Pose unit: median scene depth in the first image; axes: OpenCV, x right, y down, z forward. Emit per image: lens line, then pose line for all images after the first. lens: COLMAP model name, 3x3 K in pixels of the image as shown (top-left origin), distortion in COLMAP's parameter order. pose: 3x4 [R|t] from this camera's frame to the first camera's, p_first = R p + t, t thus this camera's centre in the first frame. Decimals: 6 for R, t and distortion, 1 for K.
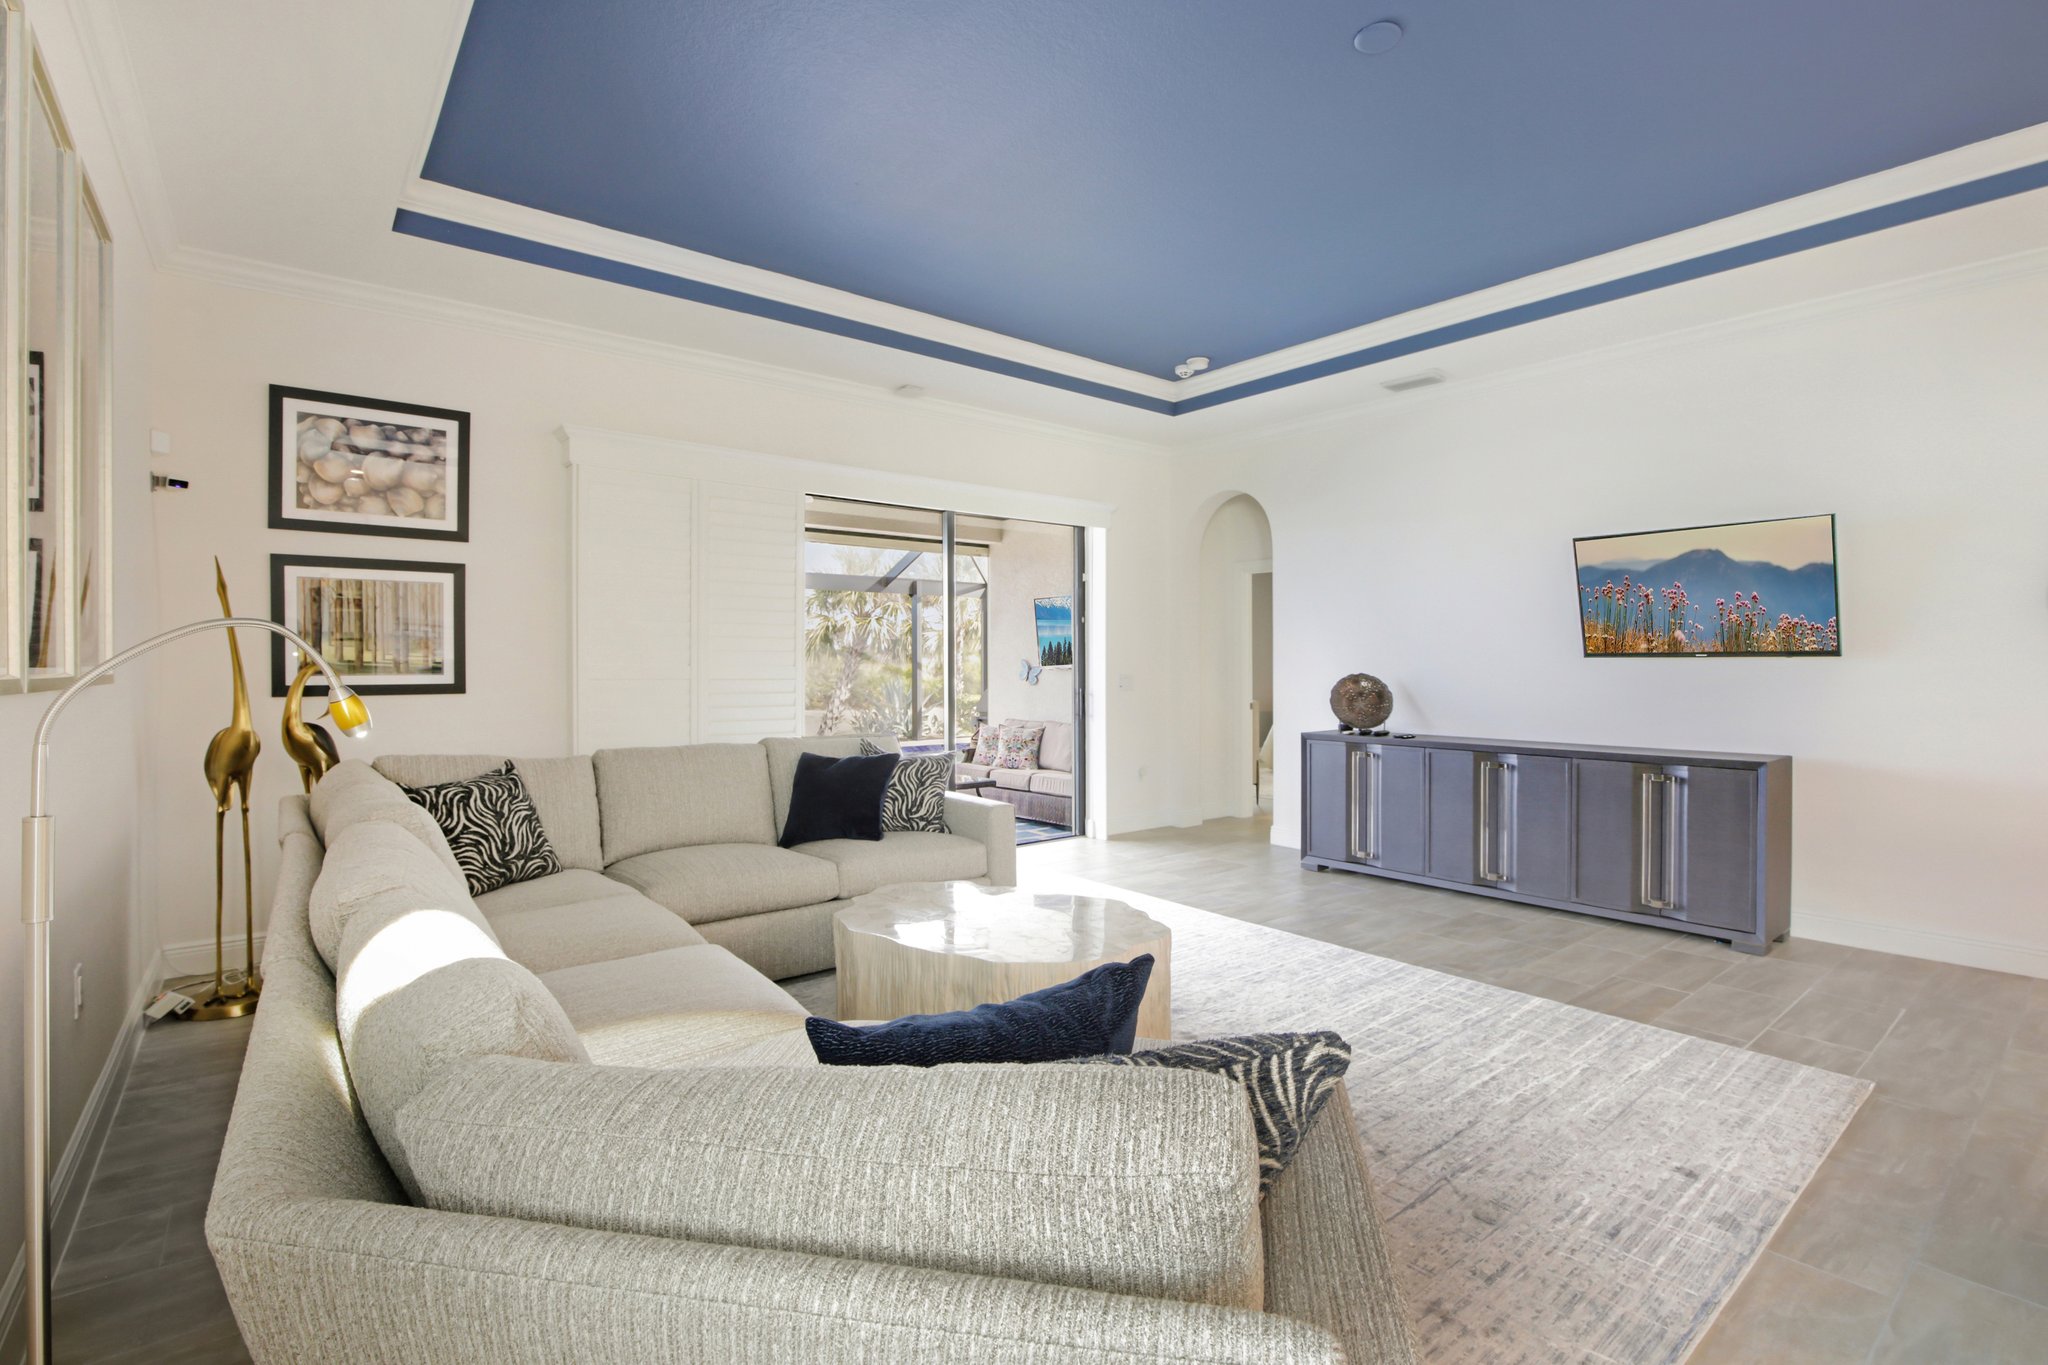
lens RADIAL K [[934.0, 0, 1013.6], [0, 934.0, 670.8], [0, 0, 1]] dist [-0.028016, 0.007164]
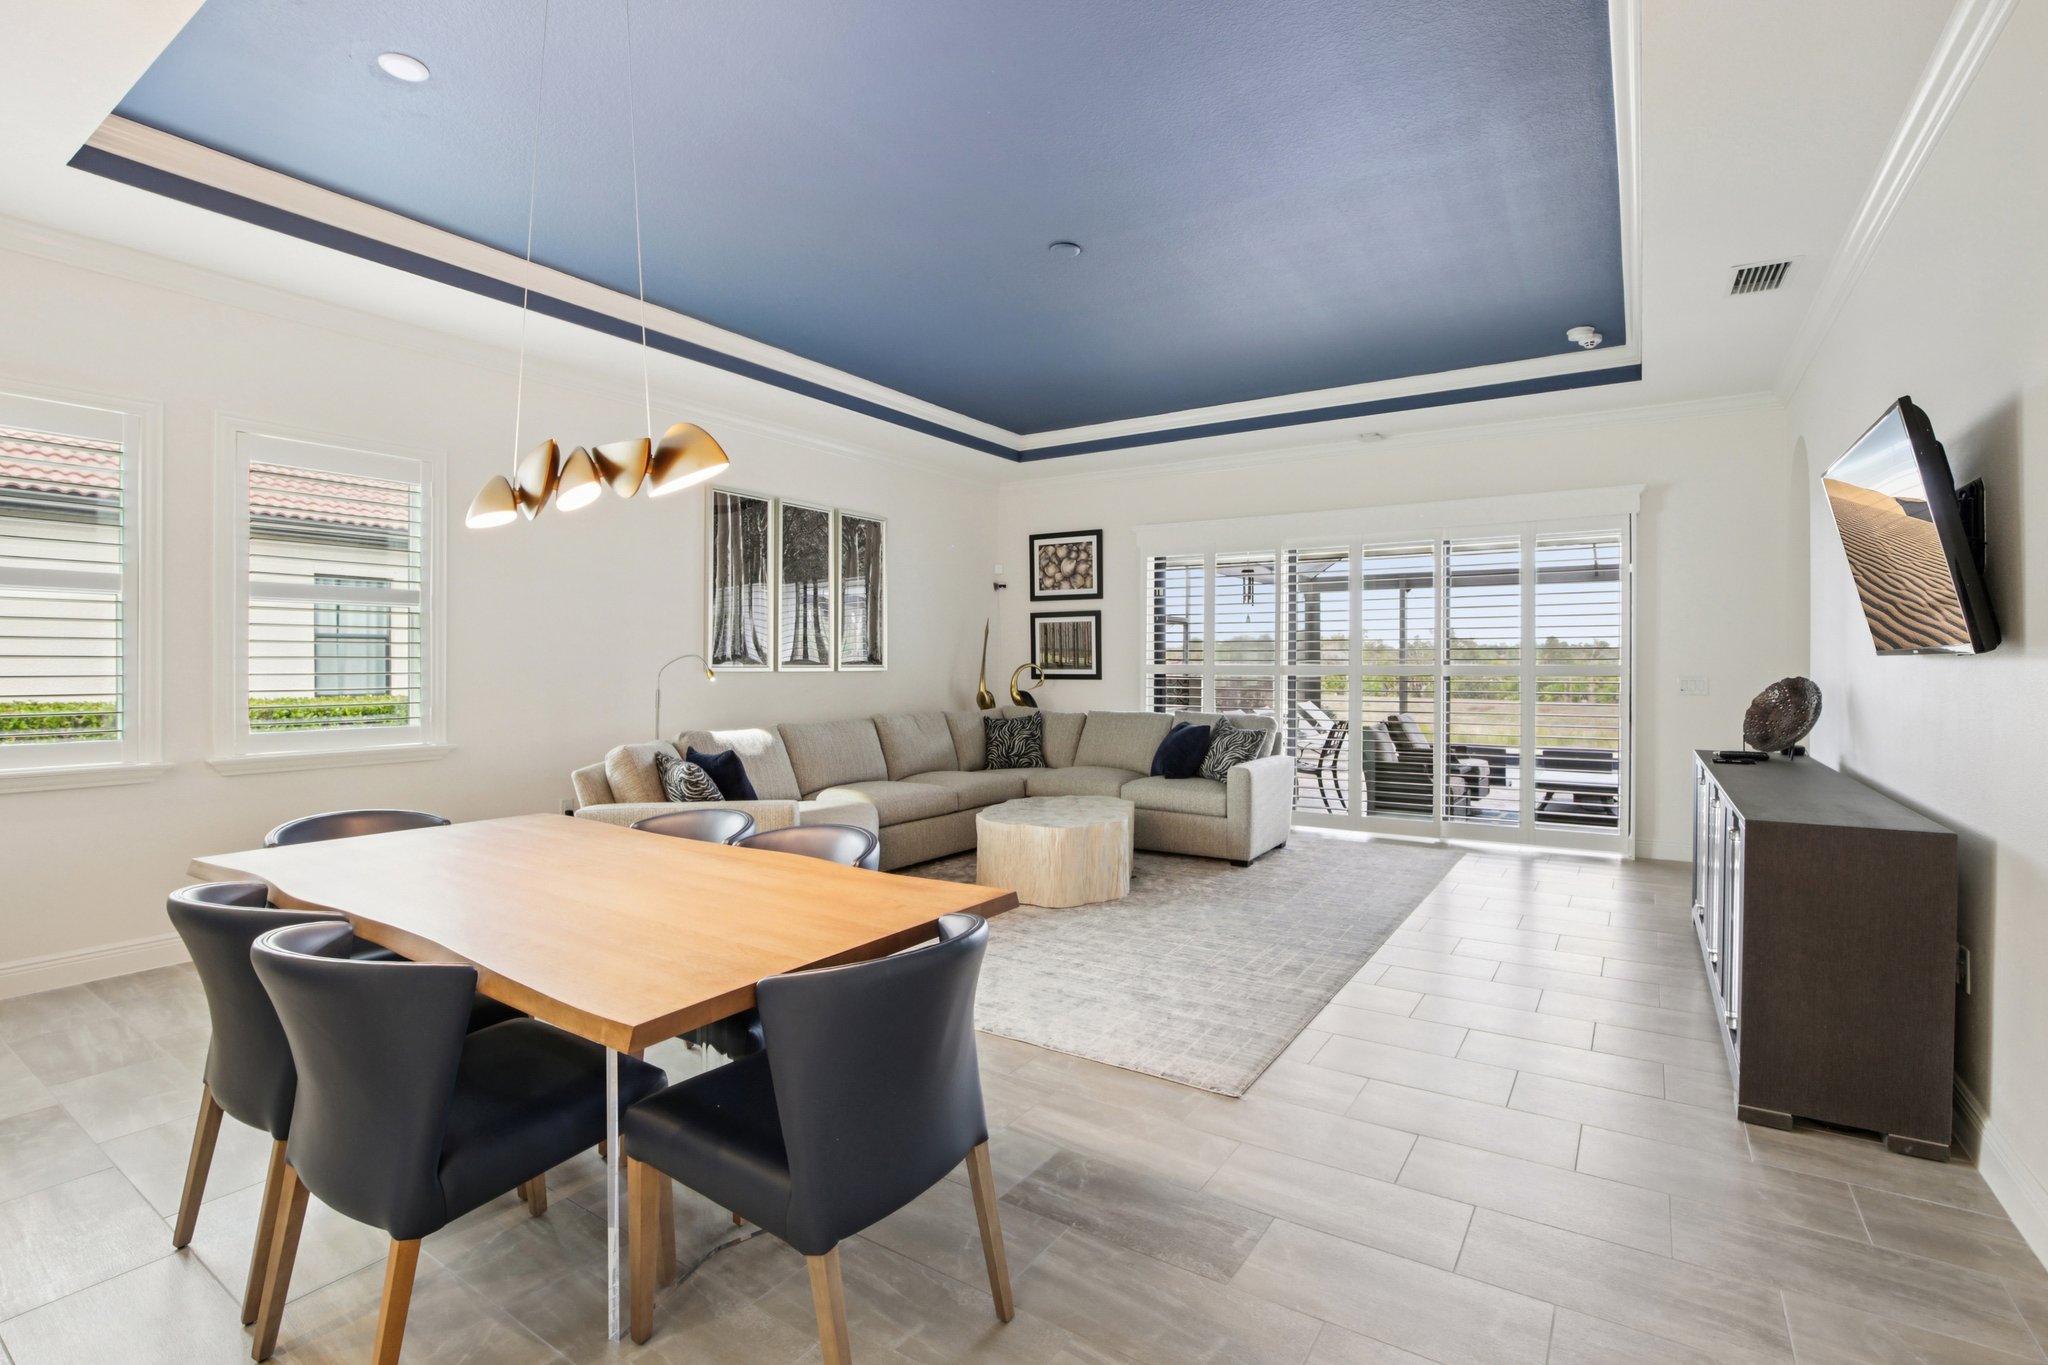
lens RADIAL K [[934.0, 0, 1037.8], [0, 934.0, 668.7], [0, 0, 1]] dist [-0.028016, 0.007164]
pose [[0.305560, 0.006653, -0.952149, 1.214716], [-0.010566, 0.999938, 0.003596, -0.003847], [0.952114, 0.008962, 0.305612, 0.319692]]
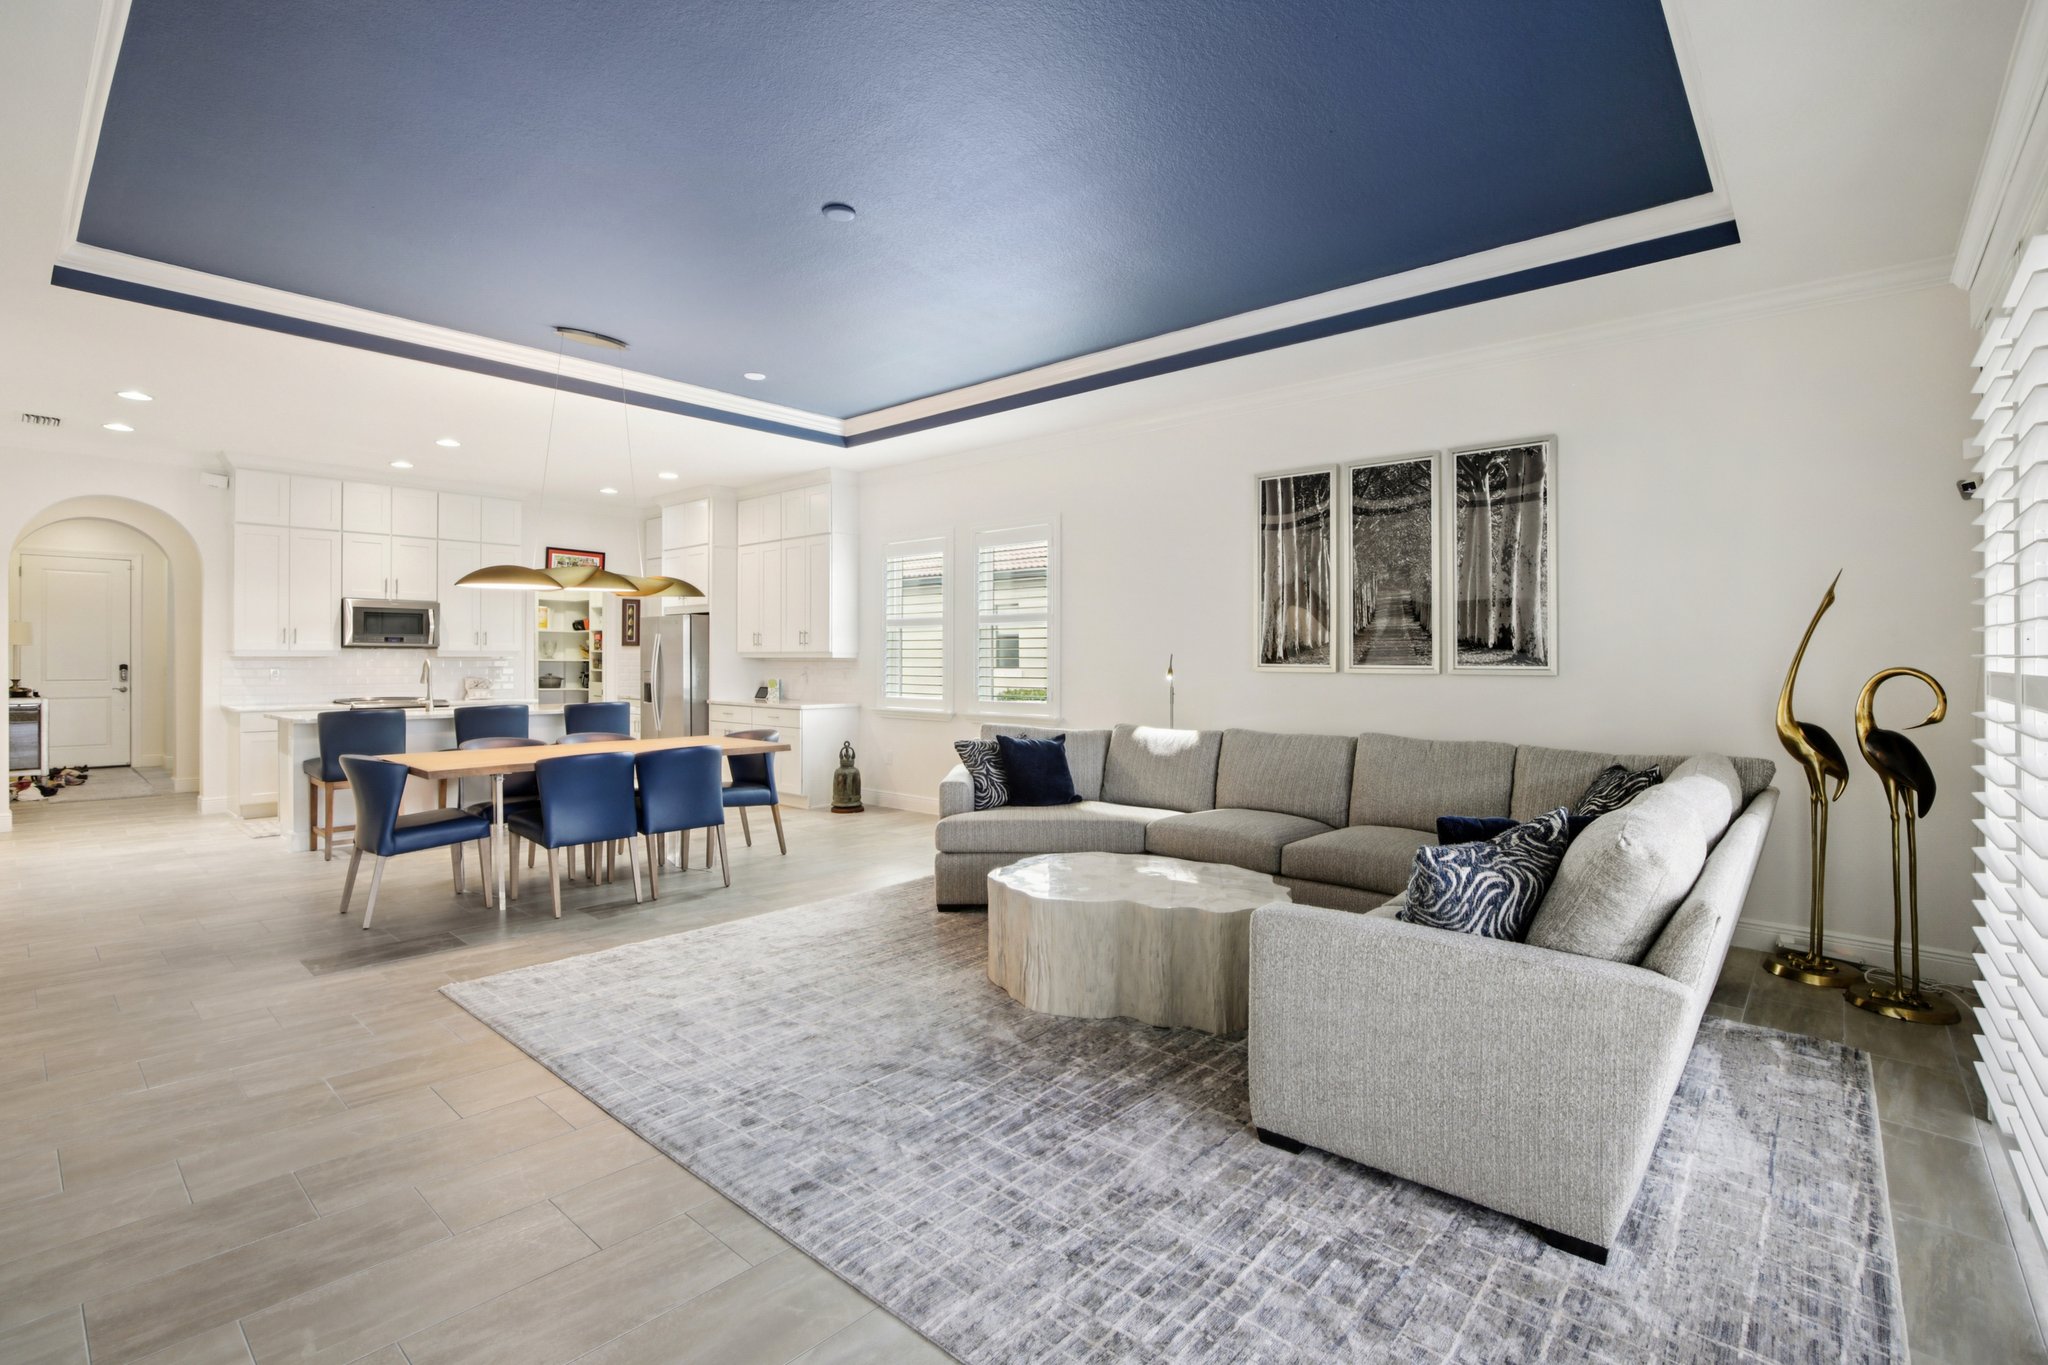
lens RADIAL K [[934.0, 0, 1011.5], [0, 934.0, 665.2], [0, 0, 1]] dist [-0.028016, 0.007164]
pose [[-0.985514, -0.001638, -0.169585, 0.250243], [-0.004263, 0.999877, 0.015118, -0.017202], [0.169539, 0.015622, -0.985400, 1.609521]]
